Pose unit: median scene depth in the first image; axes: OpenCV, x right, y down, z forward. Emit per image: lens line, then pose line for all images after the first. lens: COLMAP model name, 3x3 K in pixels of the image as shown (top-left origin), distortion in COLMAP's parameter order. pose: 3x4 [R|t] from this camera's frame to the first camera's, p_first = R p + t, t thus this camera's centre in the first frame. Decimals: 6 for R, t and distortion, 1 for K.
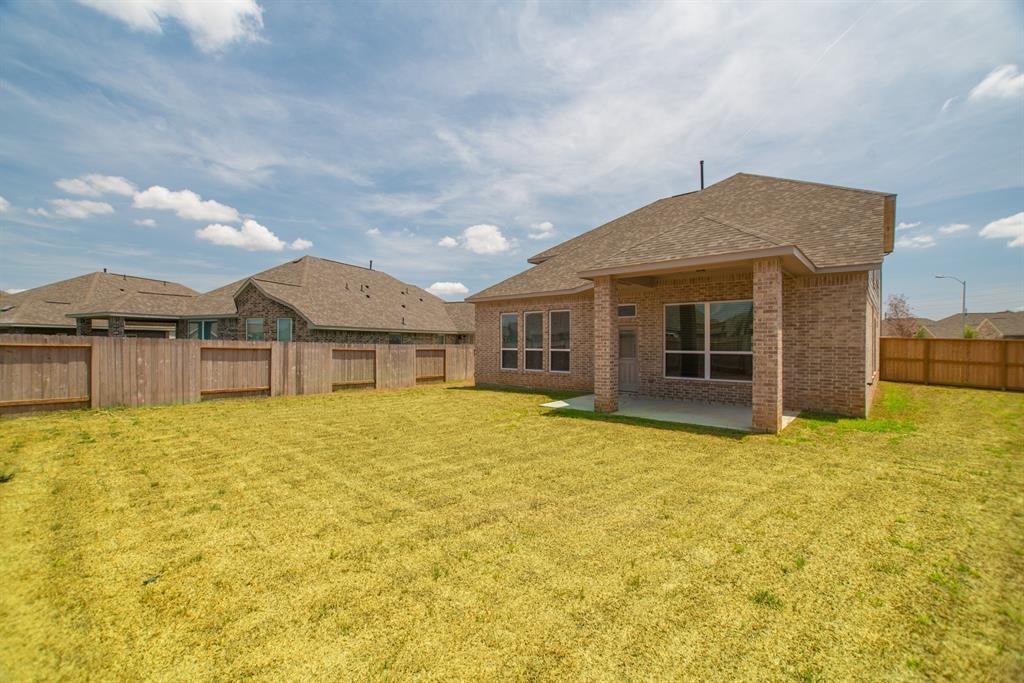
lens RADIAL K [[437.0, 0, 503.9], [0, 437.0, 345.3], [0, 0, 1]] dist [-0.031135, 0.019787]
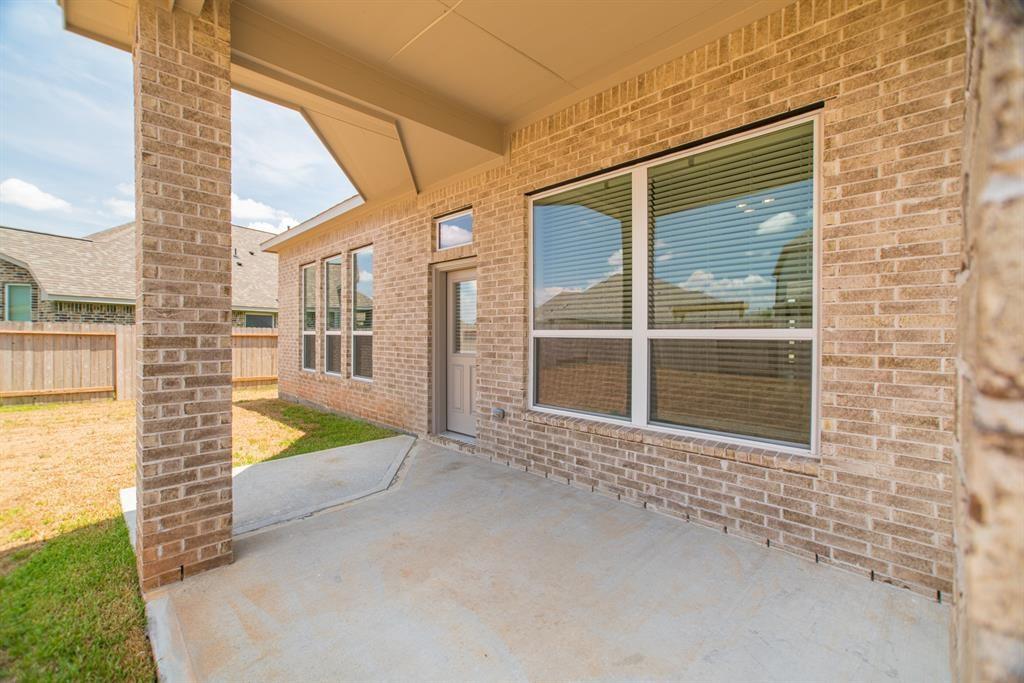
lens RADIAL K [[435.3, 0, 506.5], [0, 435.3, 337.5], [0, 0, 1]] dist [-0.029668, 0.019349]
pose [[0.998036, 0.001512, -0.062626, 0.342925], [-0.001122, 0.999980, 0.006262, 0.014135], [0.062635, -0.006179, 0.998017, 0.602978]]
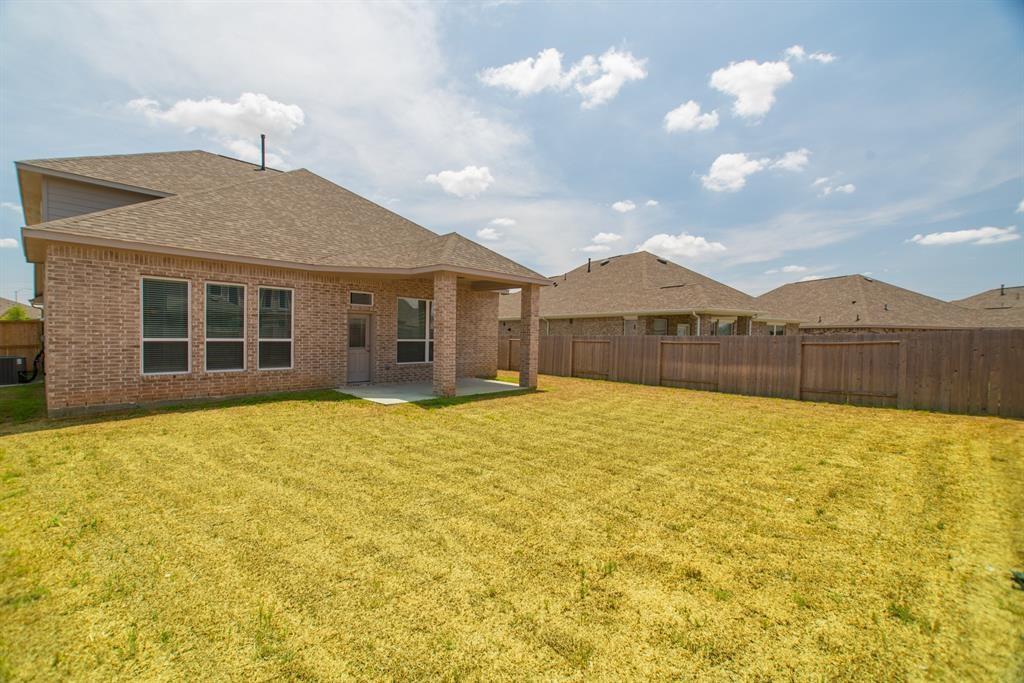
lens RADIAL K [[437.0, 0, 503.9], [0, 437.0, 345.3], [0, 0, 1]] dist [-0.031135, 0.019787]
pose [[0.038728, -0.025258, 0.998931, -0.664697], [-0.010251, 0.999618, 0.025673, -0.003528], [-0.999197, -0.011234, 0.038454, 0.635855]]
